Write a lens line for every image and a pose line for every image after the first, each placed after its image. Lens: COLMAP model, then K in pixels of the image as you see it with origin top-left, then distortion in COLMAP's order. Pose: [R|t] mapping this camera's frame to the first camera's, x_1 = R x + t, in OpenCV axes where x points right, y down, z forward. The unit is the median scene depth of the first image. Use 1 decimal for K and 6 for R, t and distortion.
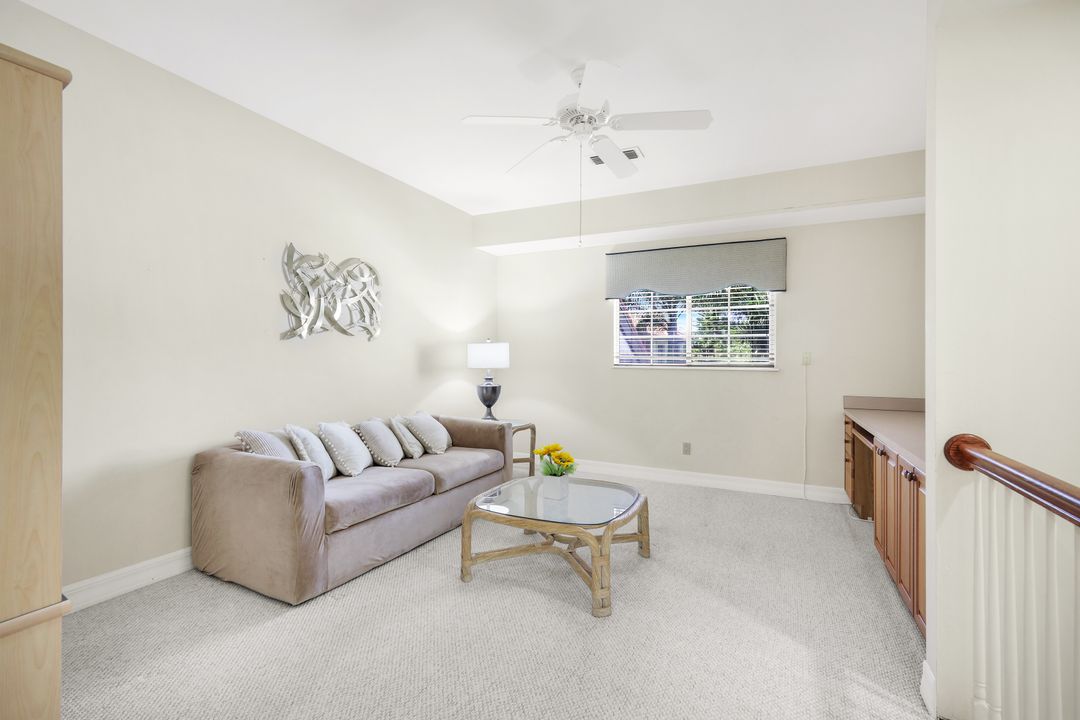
lens RADIAL K [[476.4, 0, 538.7], [0, 476.4, 360.2], [0, 0, 1]] dist [0.003393, -0.001446]
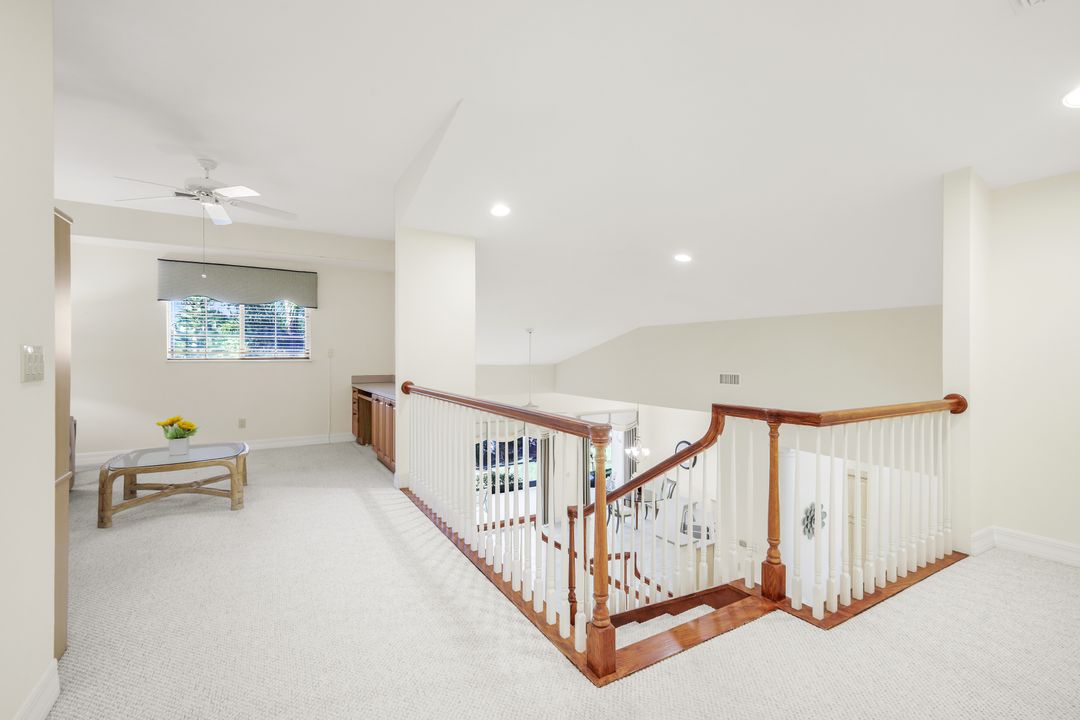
lens RADIAL K [[476.4, 0, 542.1], [0, 476.4, 356.0], [0, 0, 1]] dist [0.003393, -0.001446]
pose [[0.543035, -0.008431, 0.839668, -0.405625], [0.005247, 0.999964, 0.006647, -0.000156], [-0.839694, 0.000796, 0.543060, -0.468283]]
